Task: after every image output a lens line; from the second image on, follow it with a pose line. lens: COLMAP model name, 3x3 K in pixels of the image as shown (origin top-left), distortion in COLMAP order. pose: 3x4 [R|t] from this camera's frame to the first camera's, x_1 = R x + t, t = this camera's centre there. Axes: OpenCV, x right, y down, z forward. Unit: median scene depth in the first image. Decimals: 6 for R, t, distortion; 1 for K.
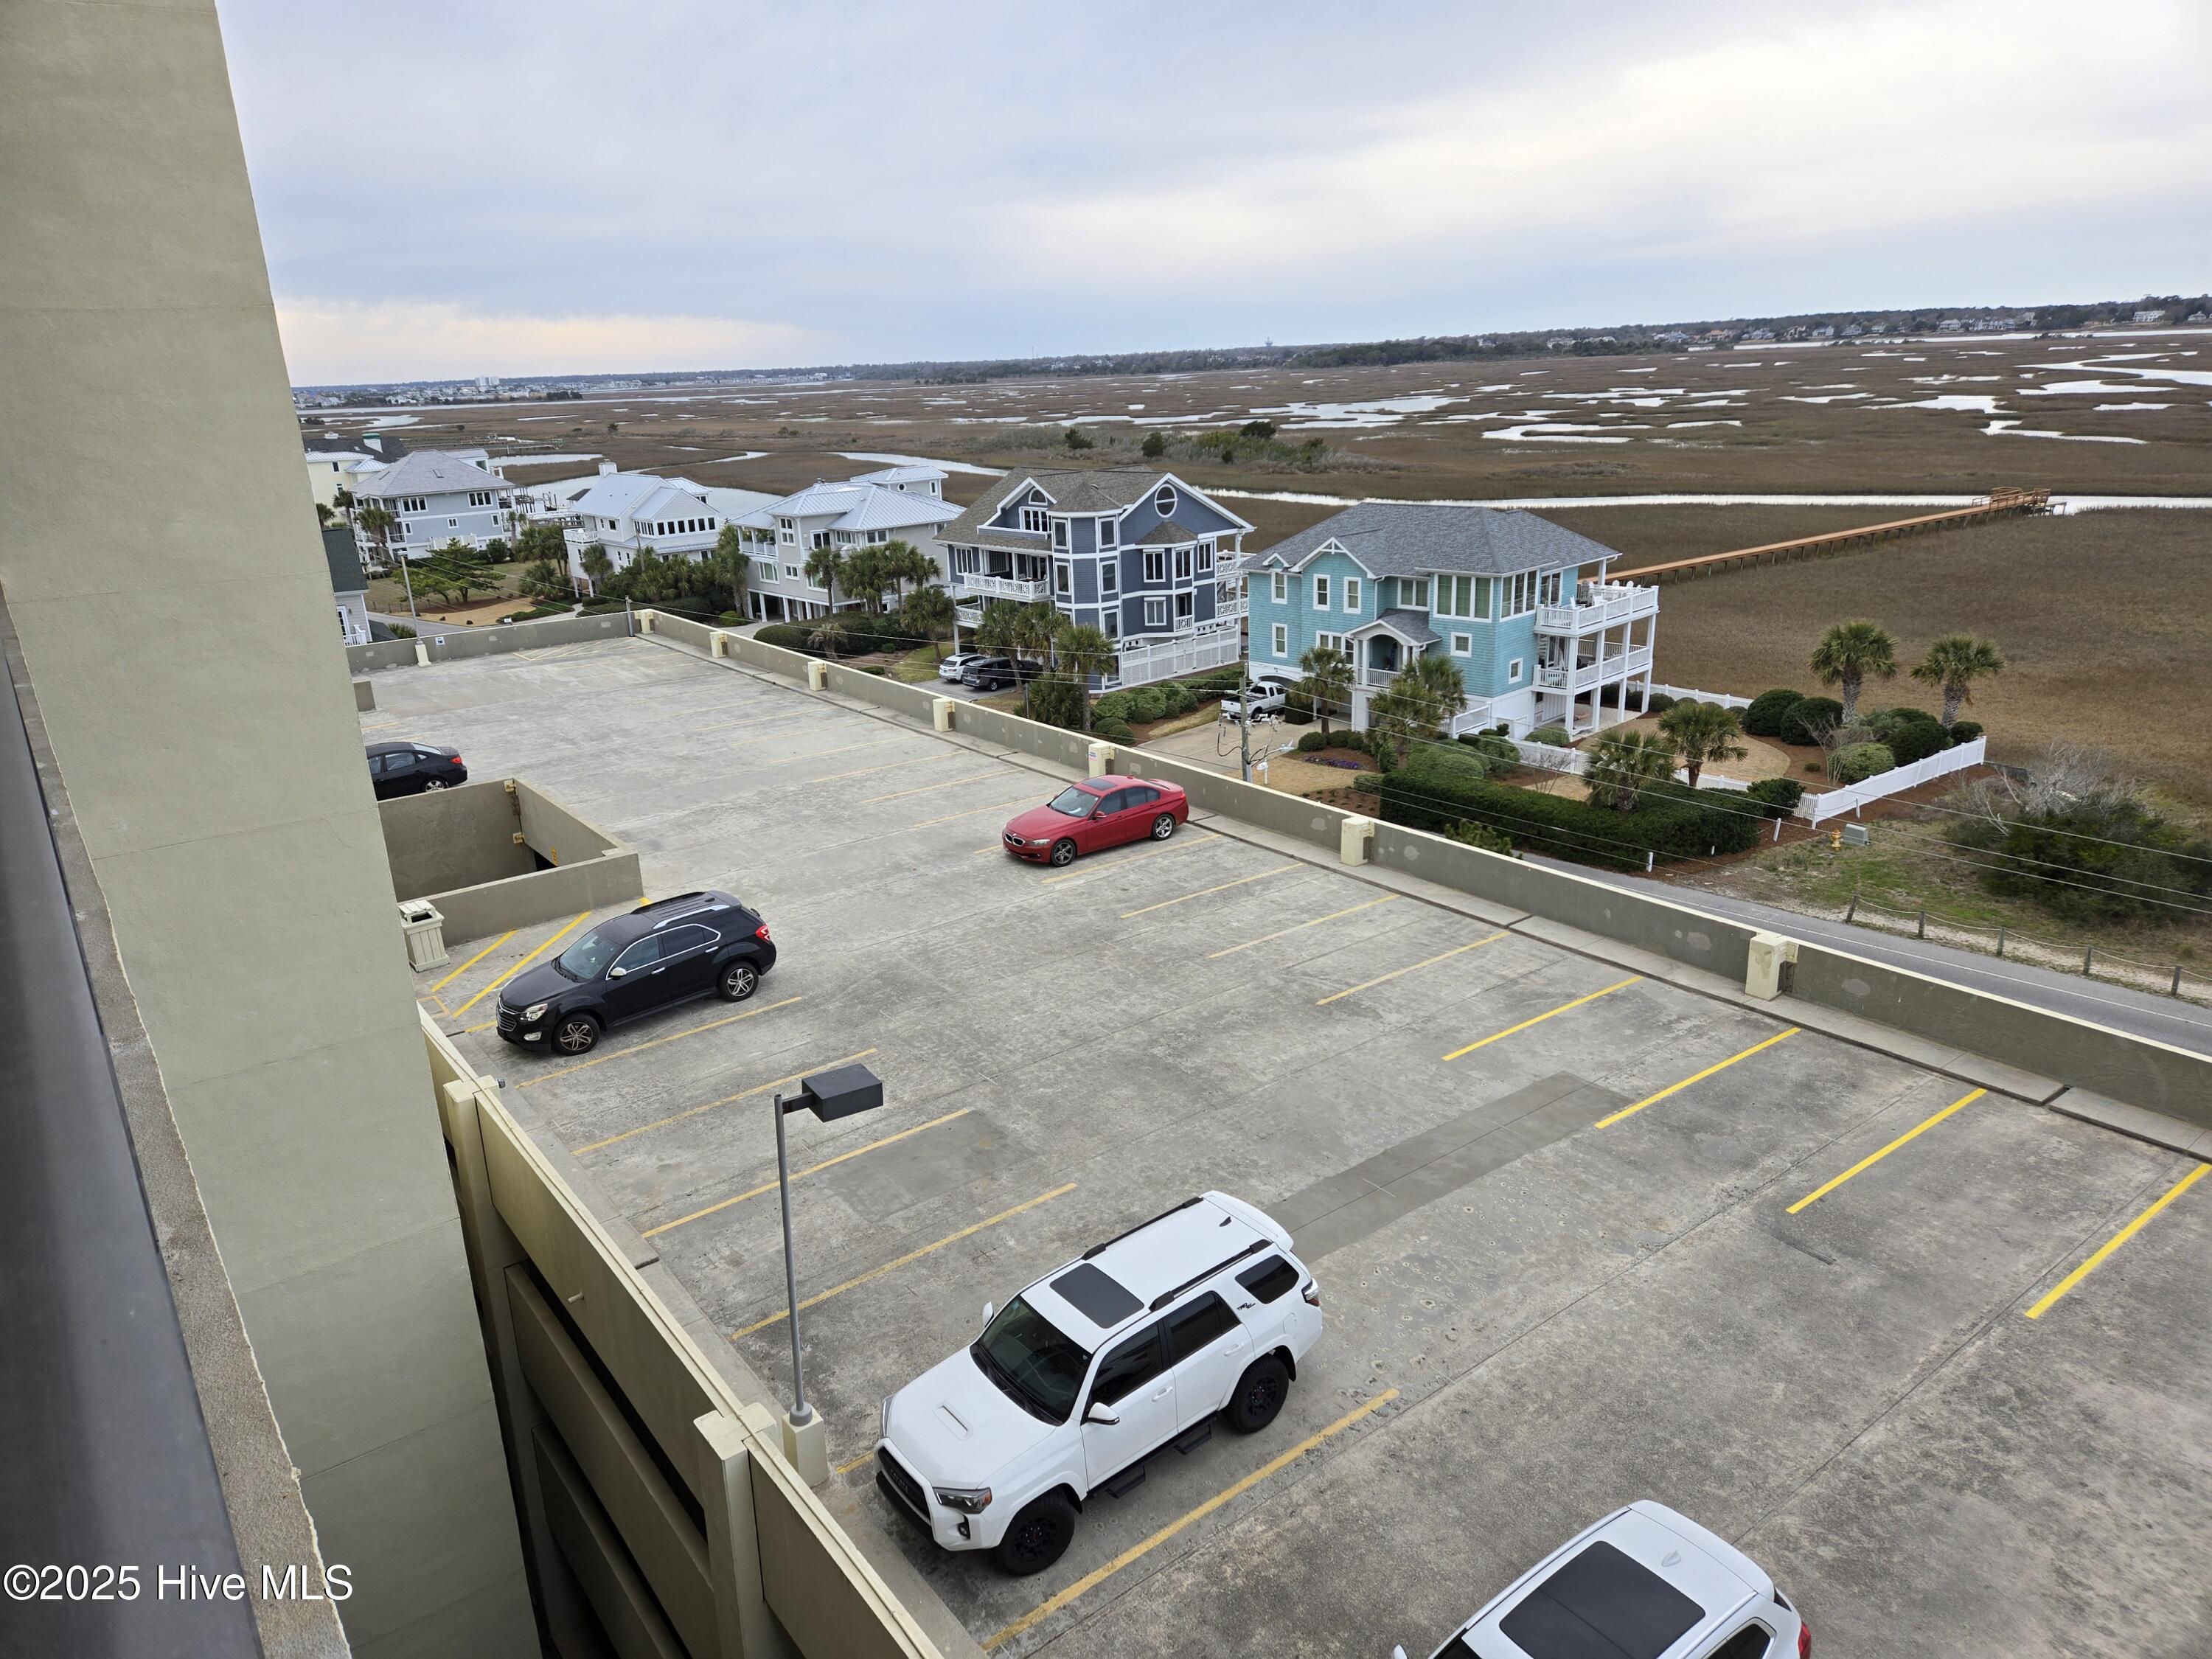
lens RADIAL K [[1469.9, 0, 1117.2], [0, 1469.9, 826.0], [0, 0, 1]] dist [0.053006, -0.041607]
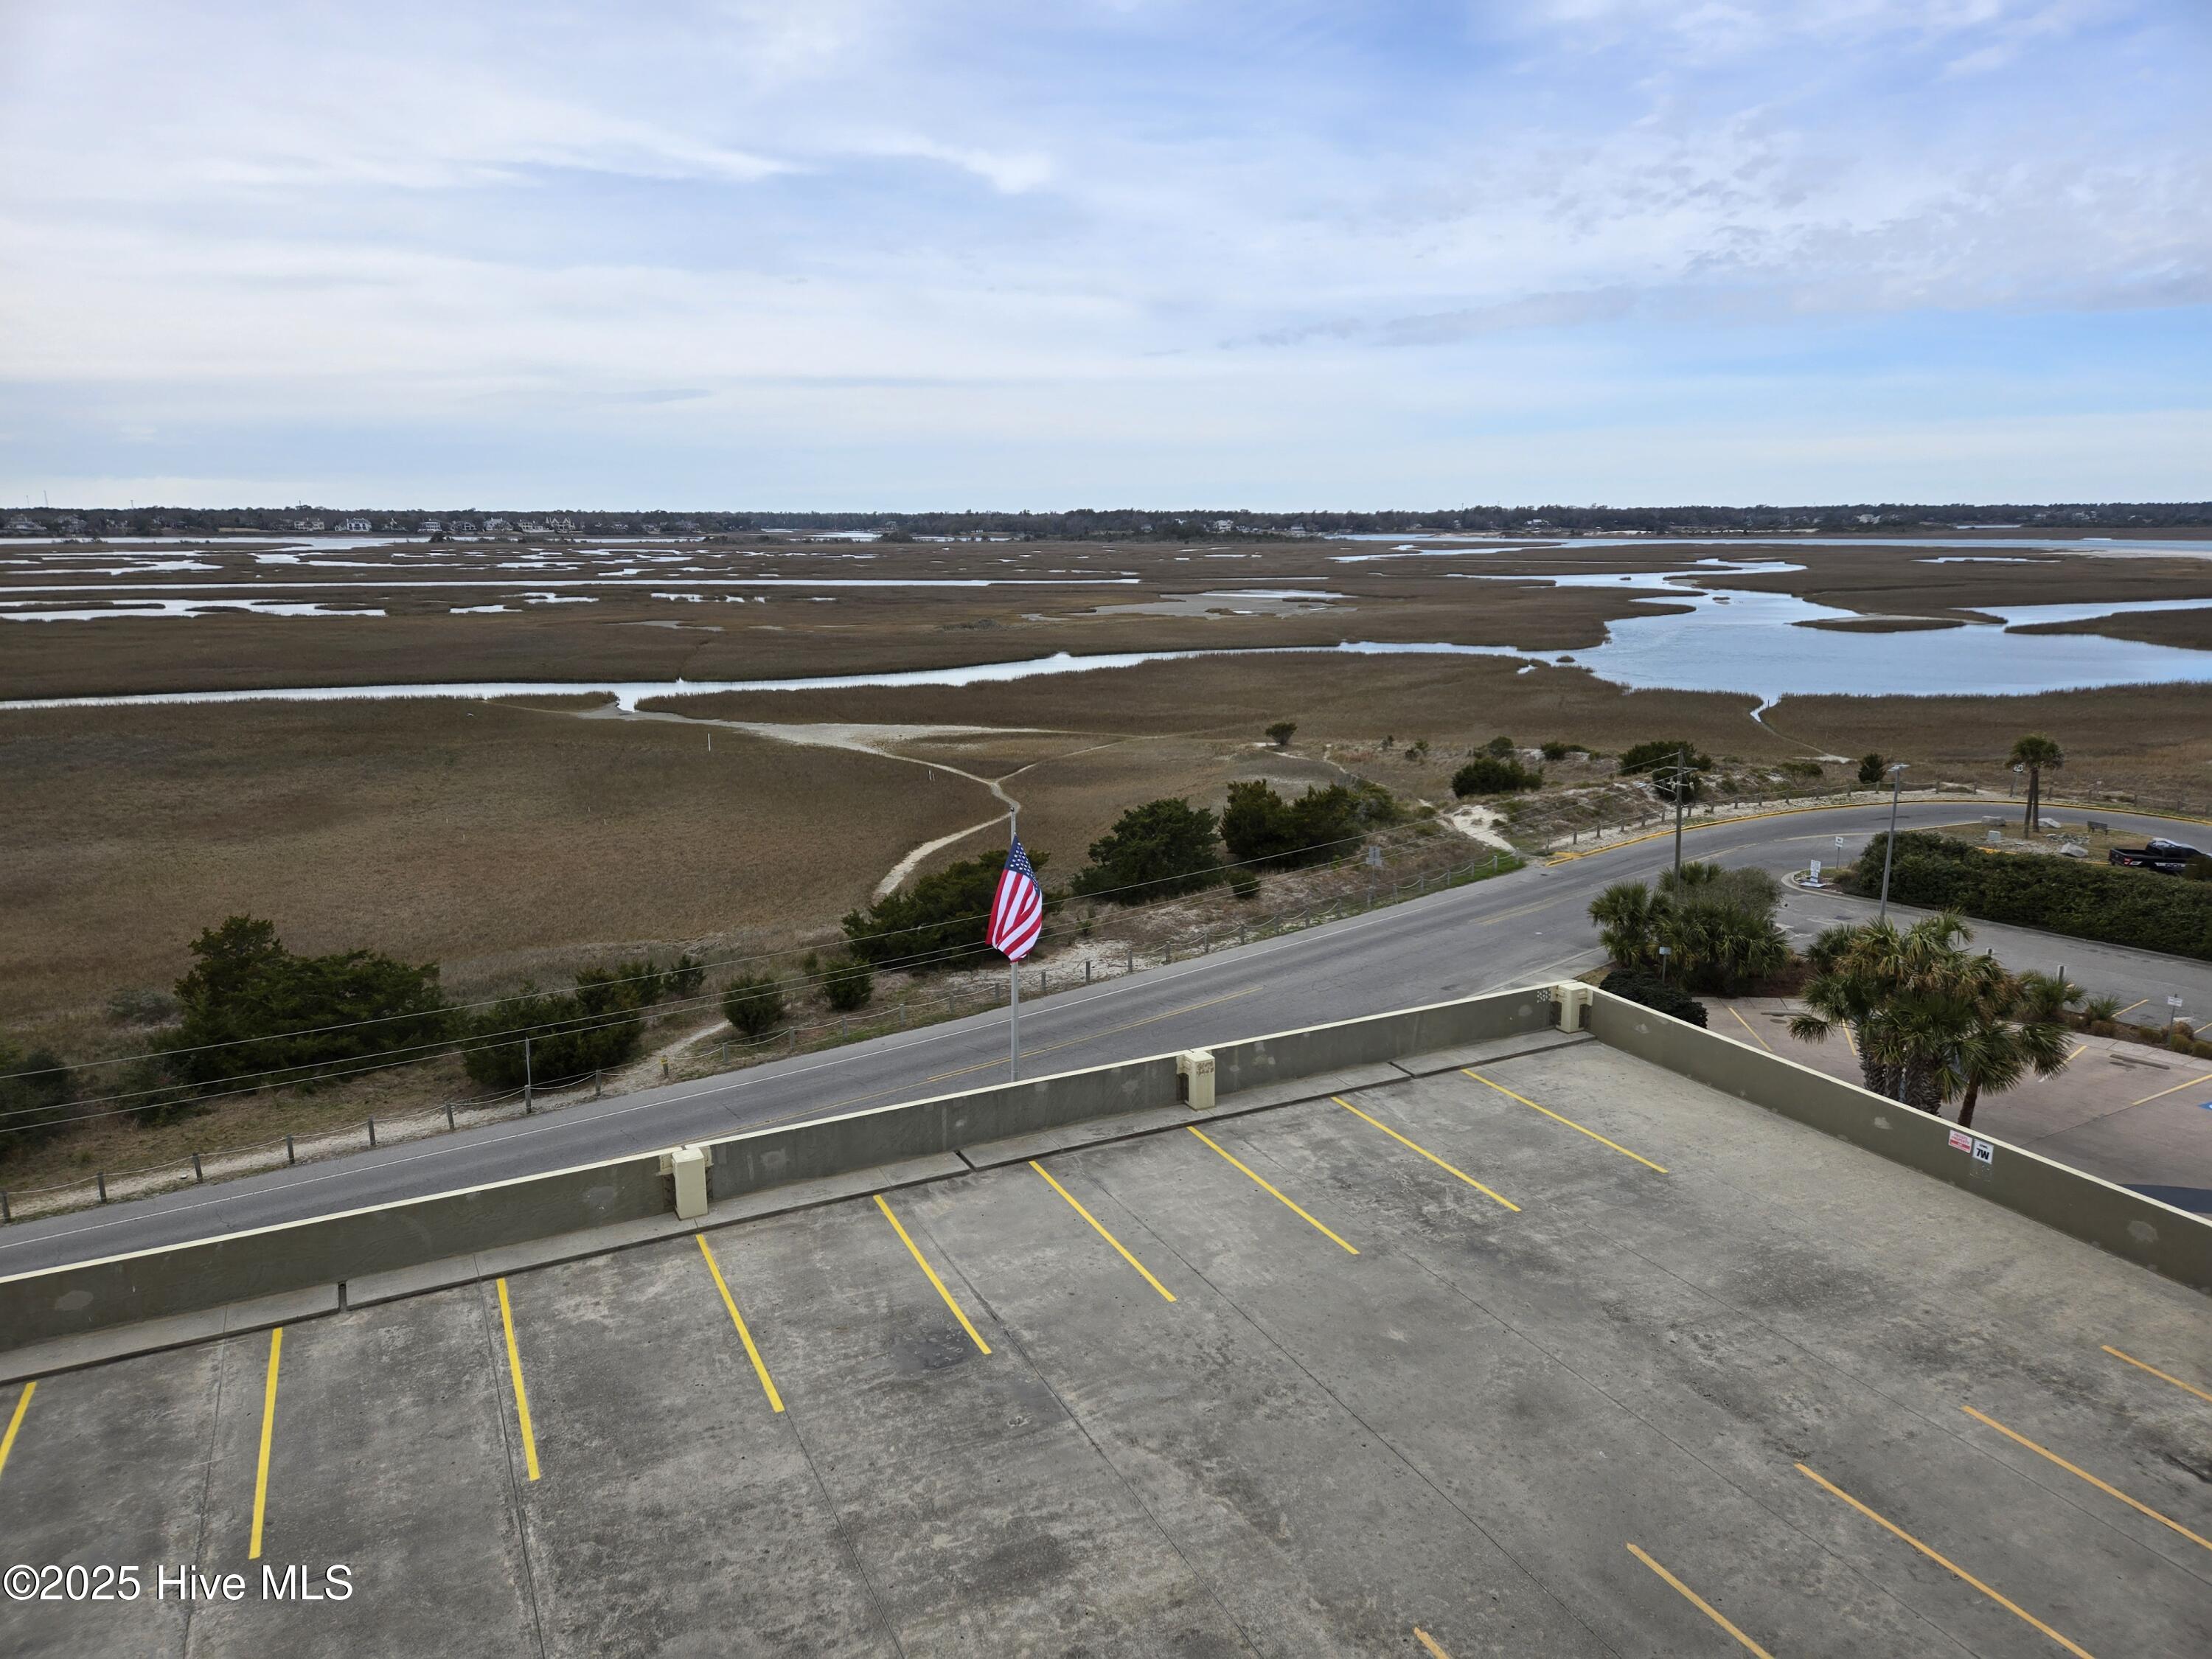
lens RADIAL K [[1469.9, 0, 1119.4], [0, 1469.9, 826.8], [0, 0, 1]] dist [0.053006, -0.041607]
pose [[0.156568, -0.155986, 0.975272, -0.240094], [0.284719, 0.952659, 0.106661, -0.086917], [-0.945739, 0.260979, 0.193568, 0.310304]]
